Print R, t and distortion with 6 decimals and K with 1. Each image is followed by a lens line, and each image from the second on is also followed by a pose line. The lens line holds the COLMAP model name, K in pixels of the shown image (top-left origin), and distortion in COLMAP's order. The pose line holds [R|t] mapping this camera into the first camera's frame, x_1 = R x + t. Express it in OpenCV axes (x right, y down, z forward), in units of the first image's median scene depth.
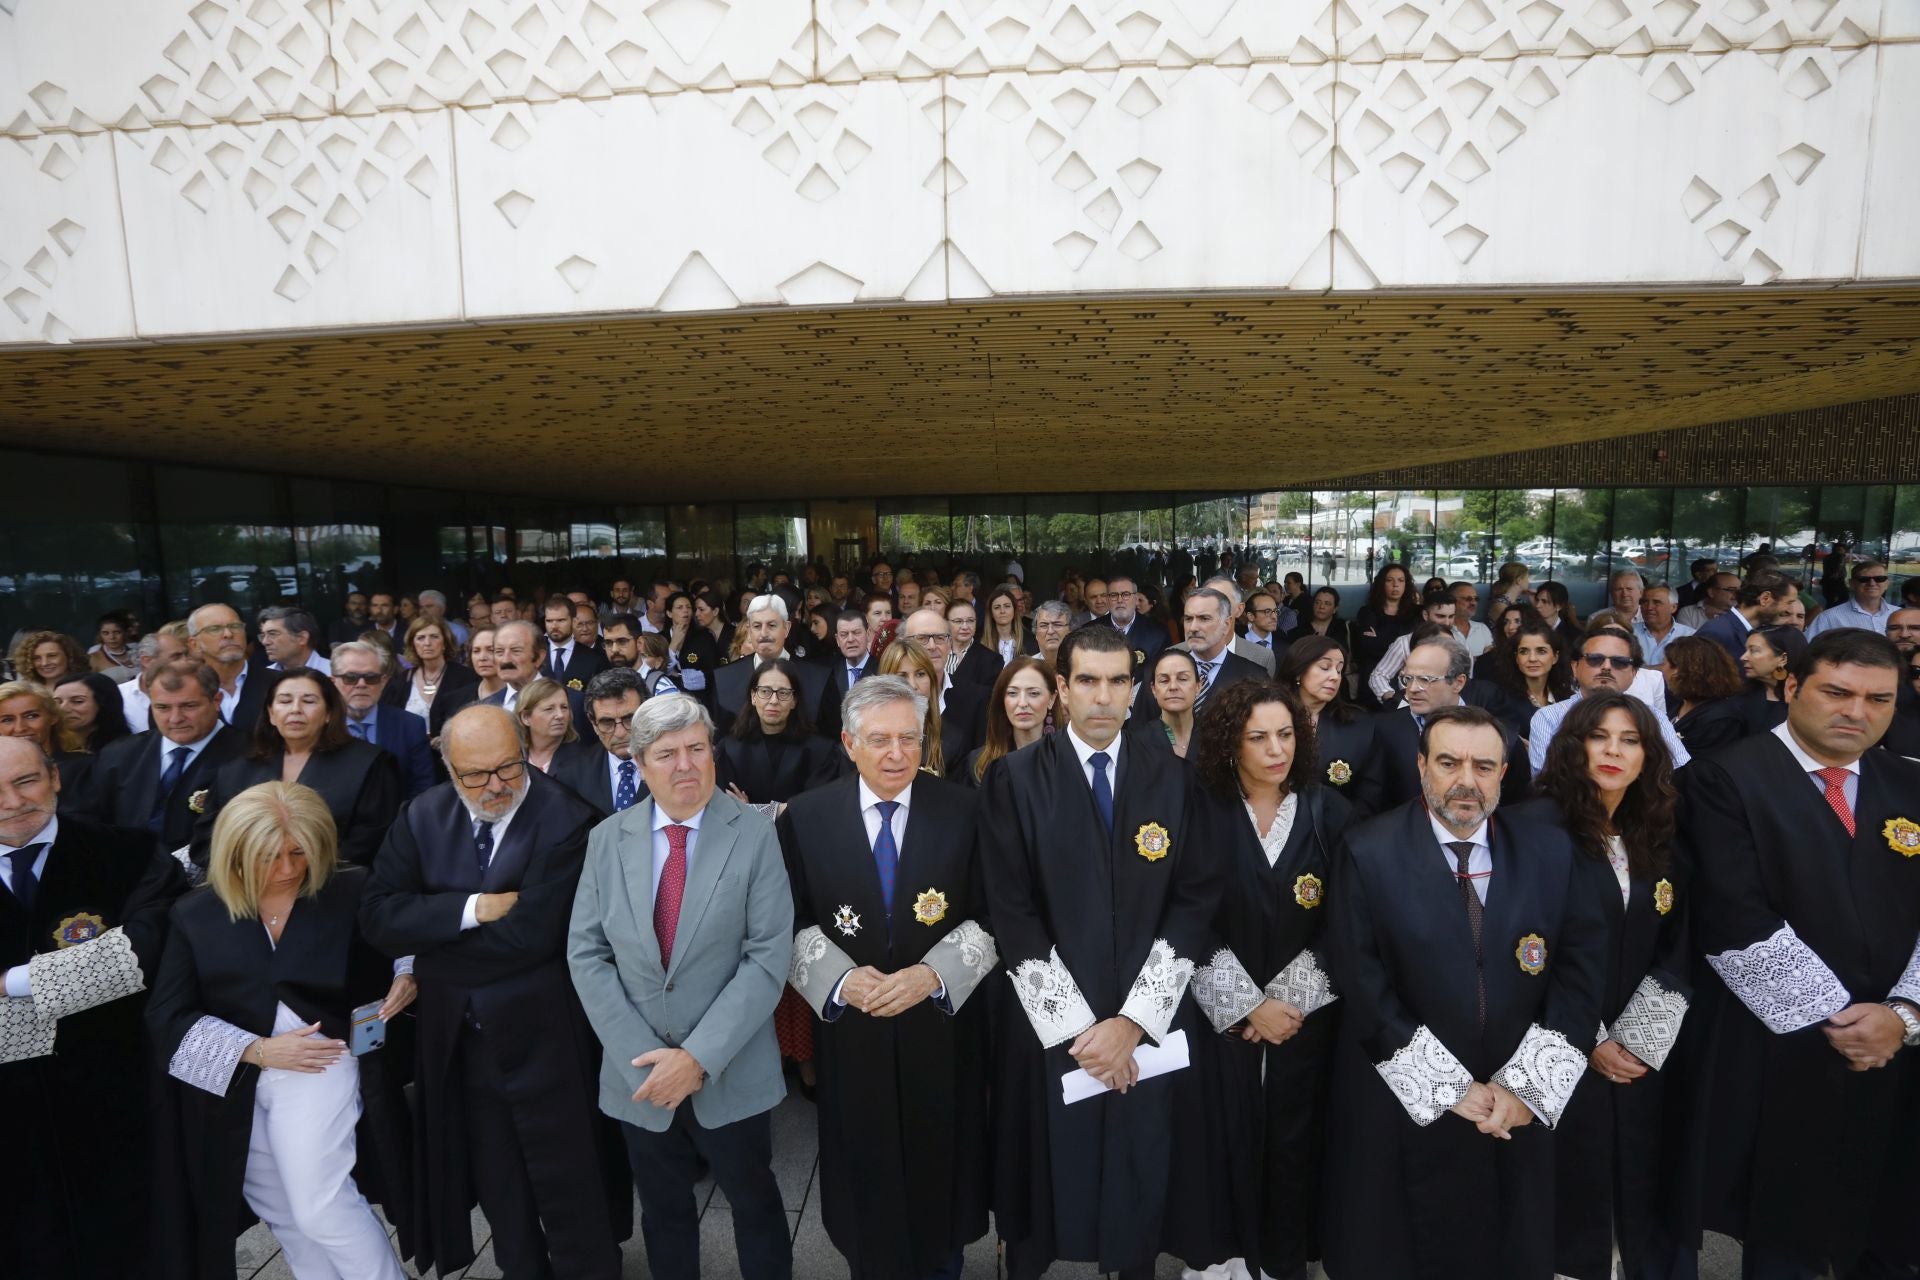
lens RADIAL K [[881.0, 0, 955.0], [0, 881.0, 639.7], [0, 0, 1]] dist [-0.057984, 0.021439]
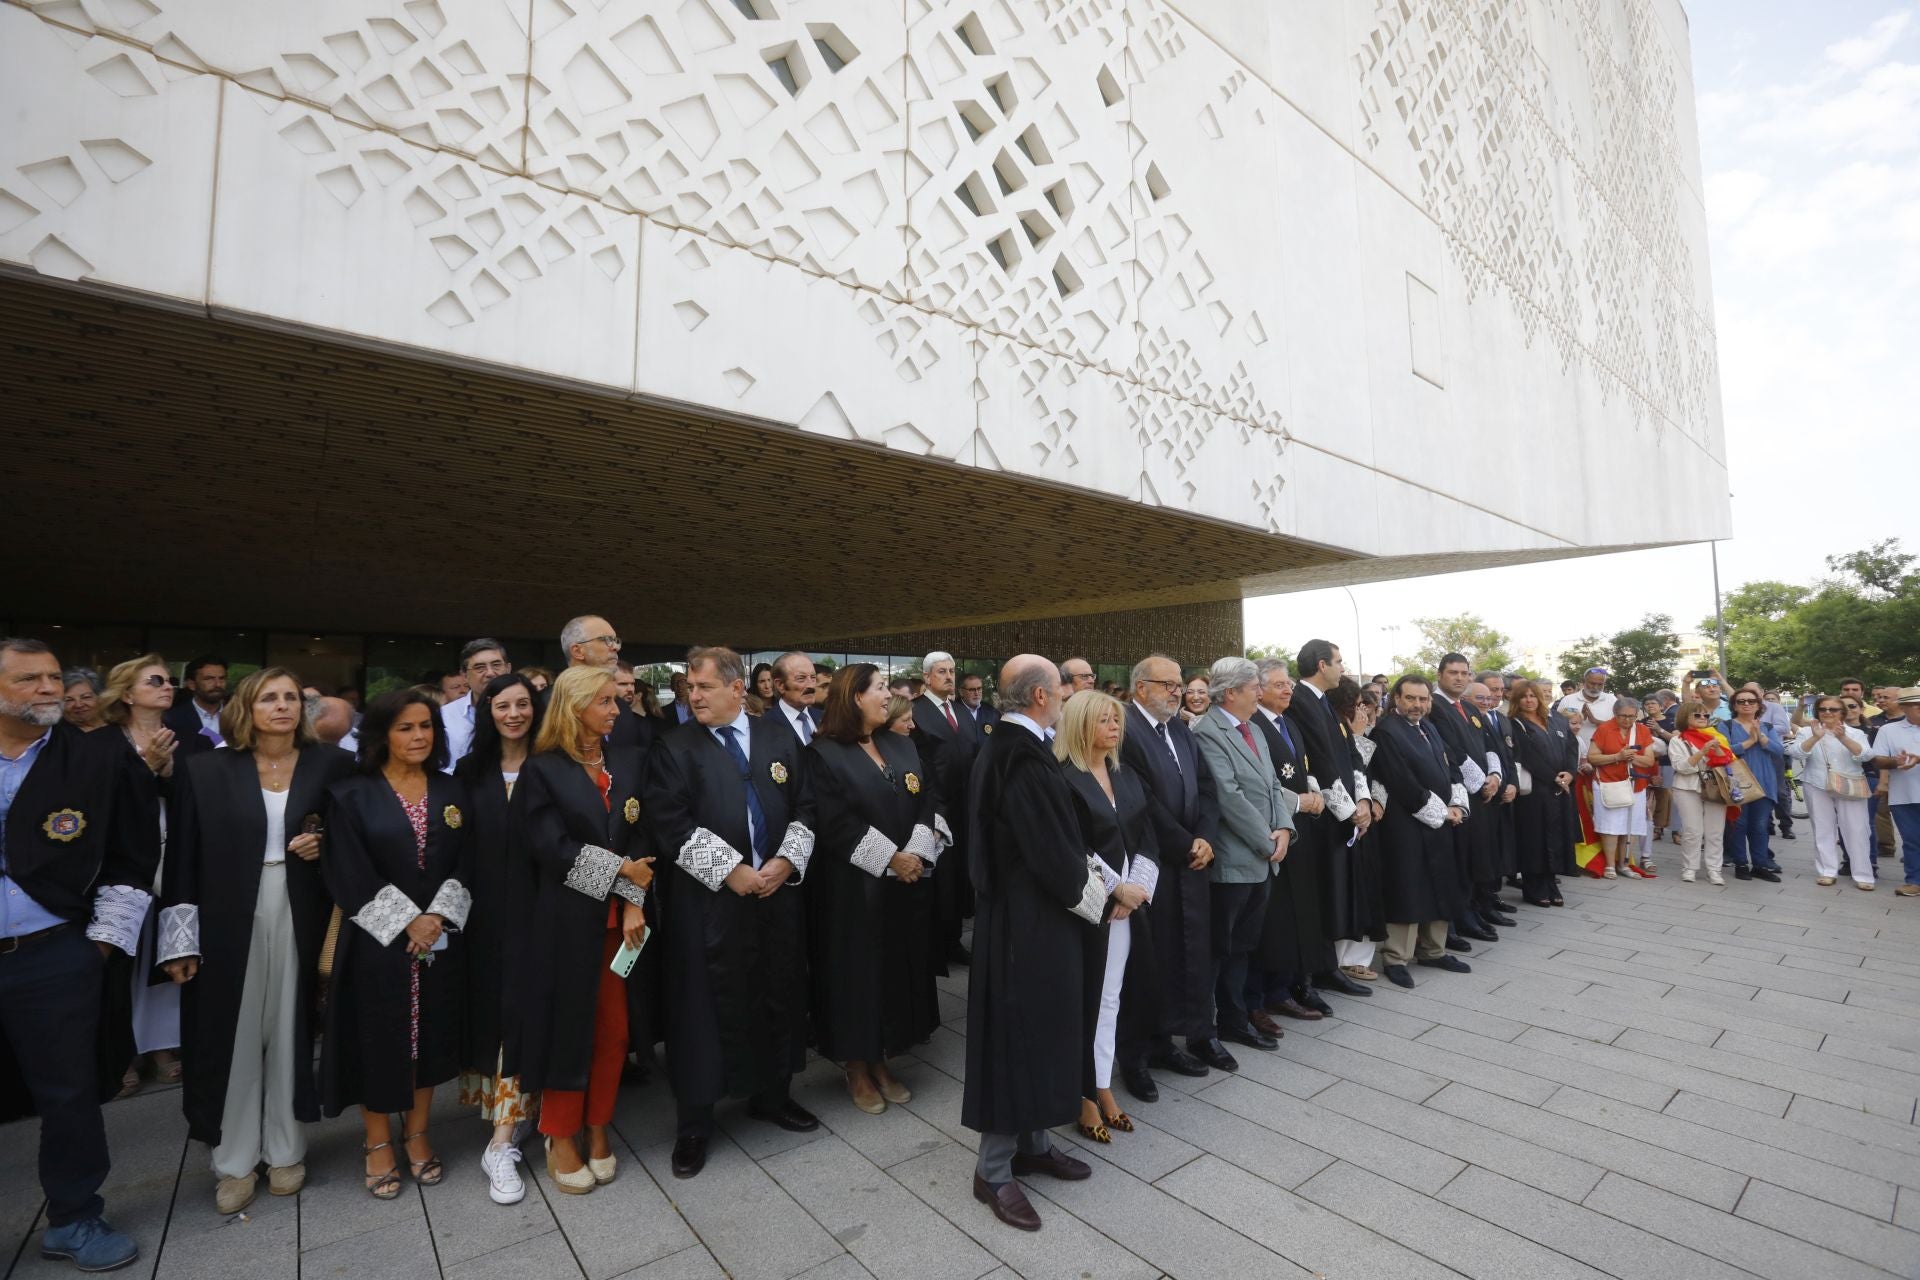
lens RADIAL K [[879.2, 0, 967.0], [0, 879.2, 635.8], [0, 0, 1]] dist [-0.055569, 0.020119]
pose [[0.743253, 0.070062, 0.665332, -0.992577], [0.069006, 0.981168, -0.180408, 0.160004], [-0.665442, 0.180001, 0.724421, -0.017500]]
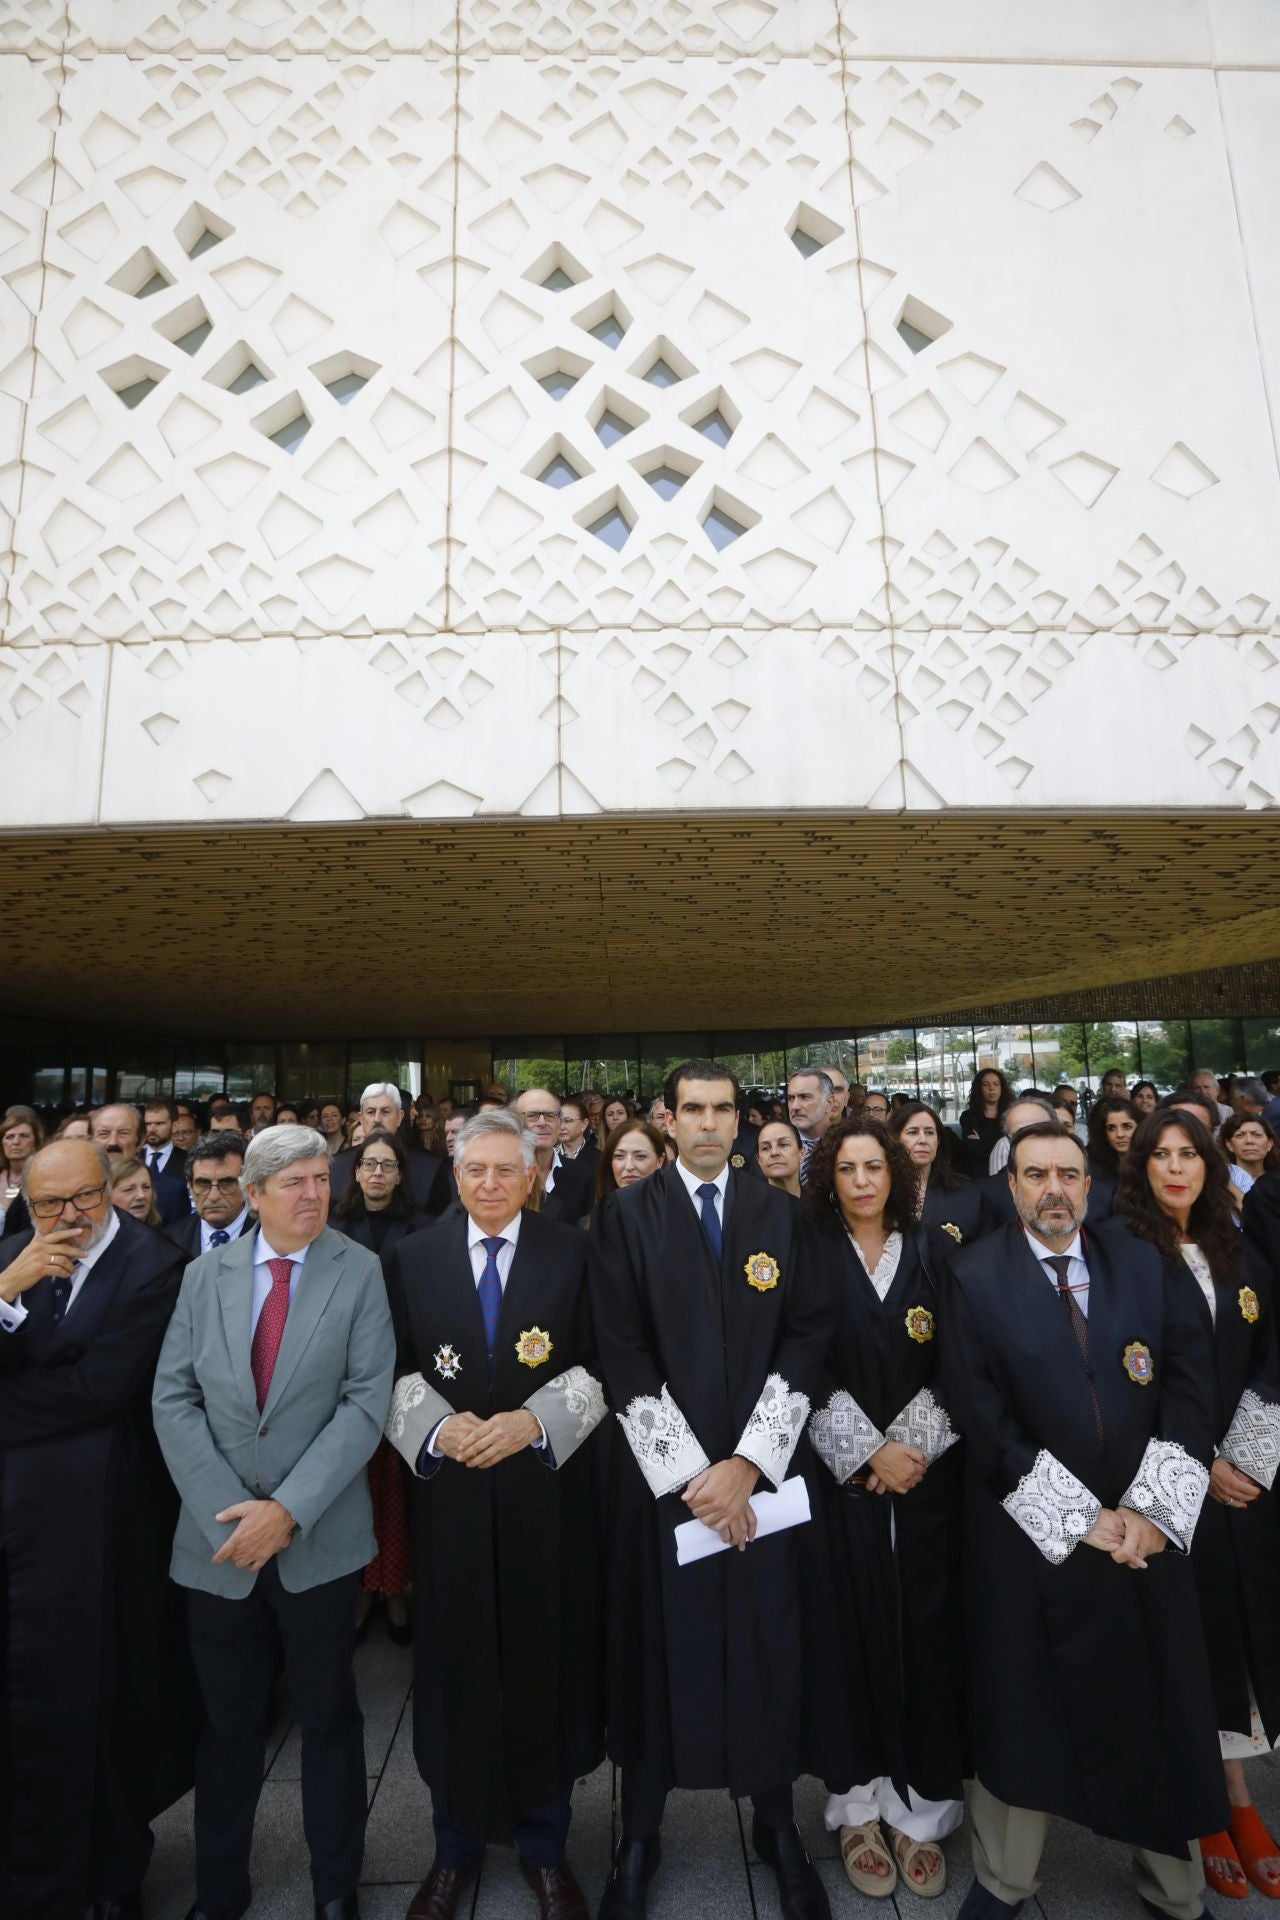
lens RADIAL K [[881.0, 0, 640.3], [0, 881.0, 961.1], [0, 0, 1]] dist [-0.057984, 0.021439]
pose [[0.996954, 0.004321, 0.077875, 0.005575], [0.015720, 0.966839, -0.254904, 0.068152], [-0.076394, 0.255352, 0.963825, -0.017496]]
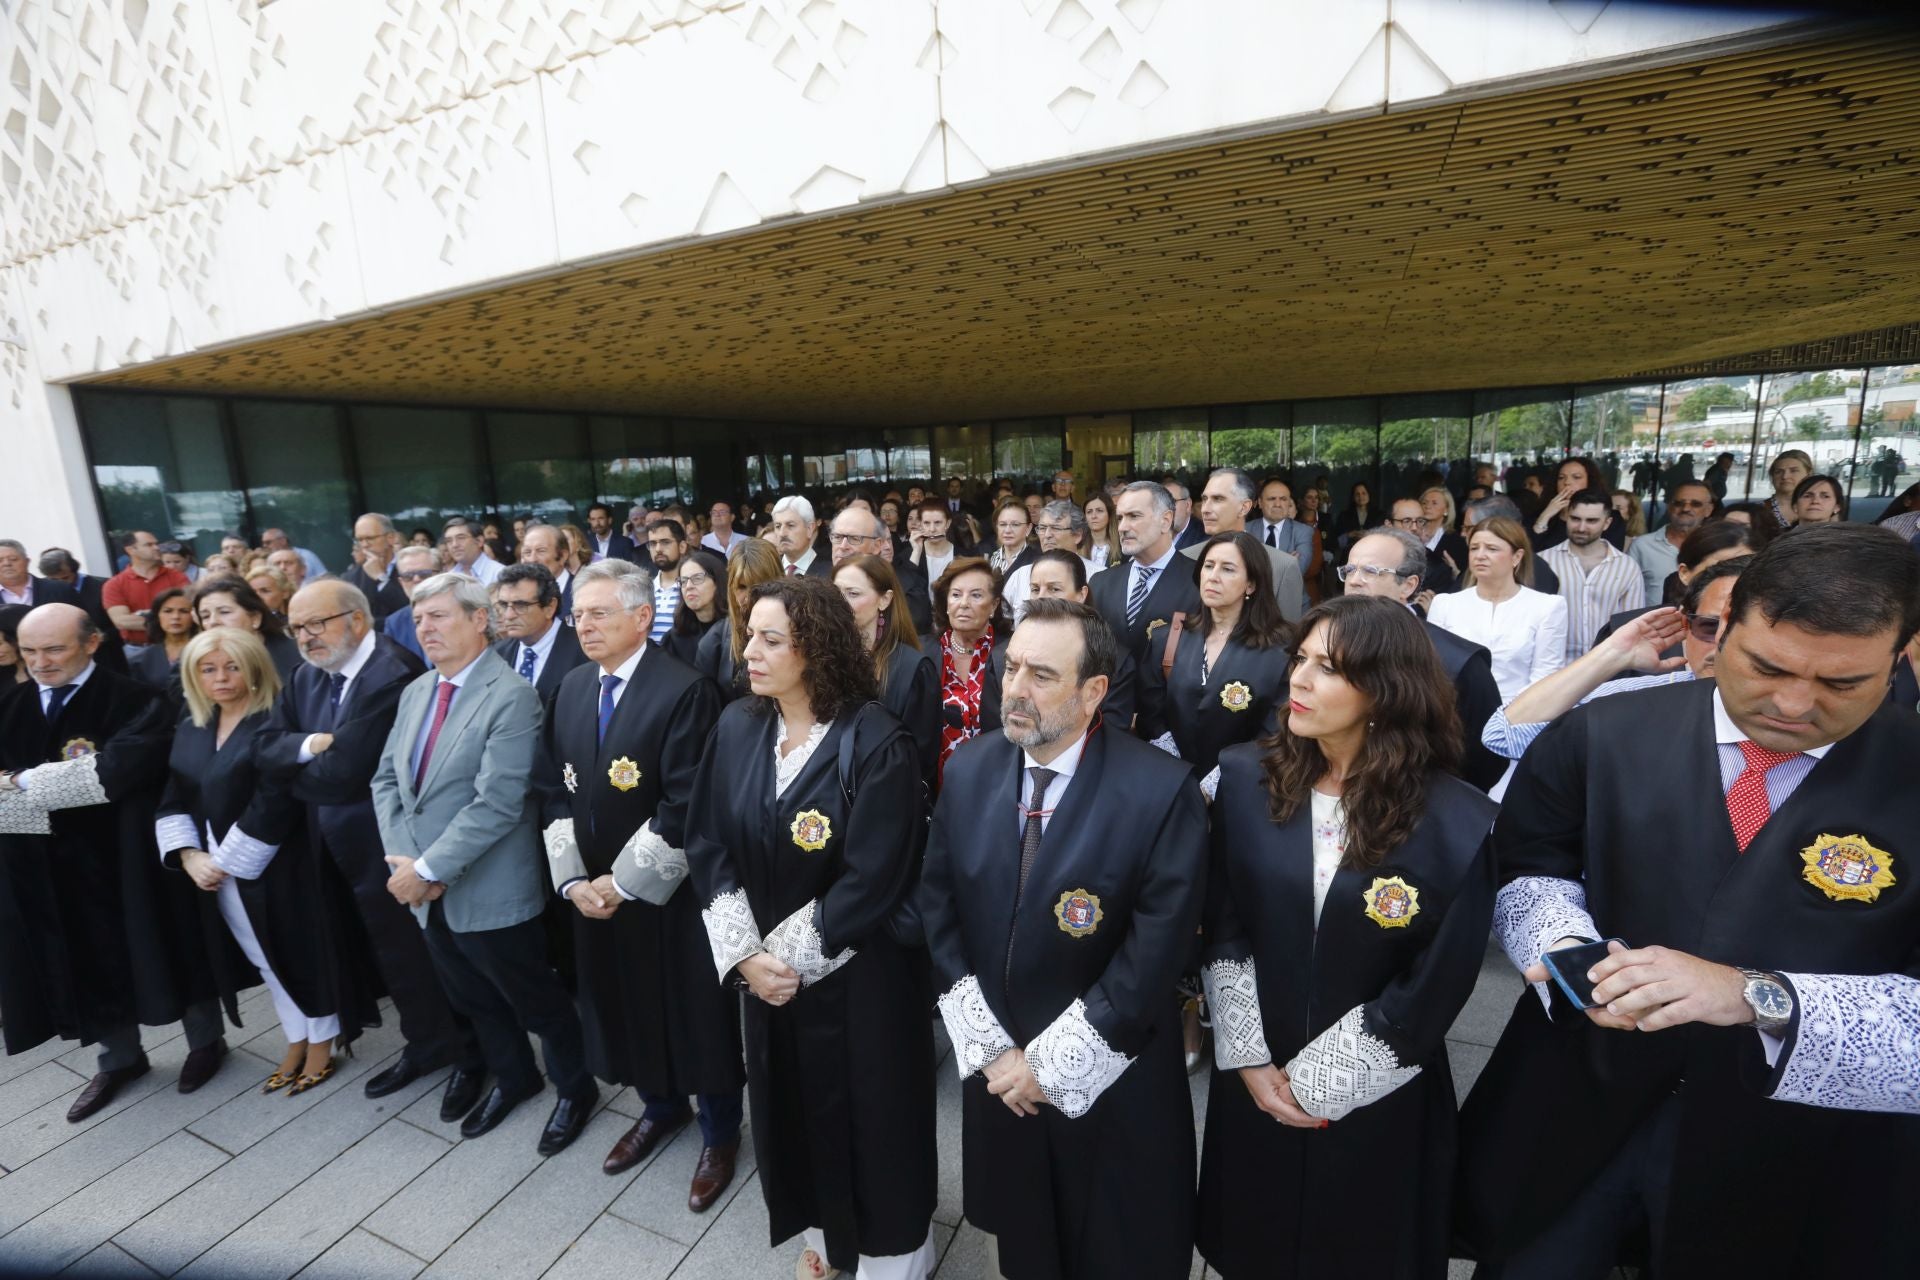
lens RADIAL K [[879.2, 0, 952.0], [0, 879.2, 631.1], [0, 0, 1]] dist [-0.055569, 0.020119]
pose [[0.932421, 0.037533, -0.359419, 0.355476], [-0.009368, 0.996768, 0.079788, 0.018370], [0.361252, -0.071029, 0.929759, 0.090373]]
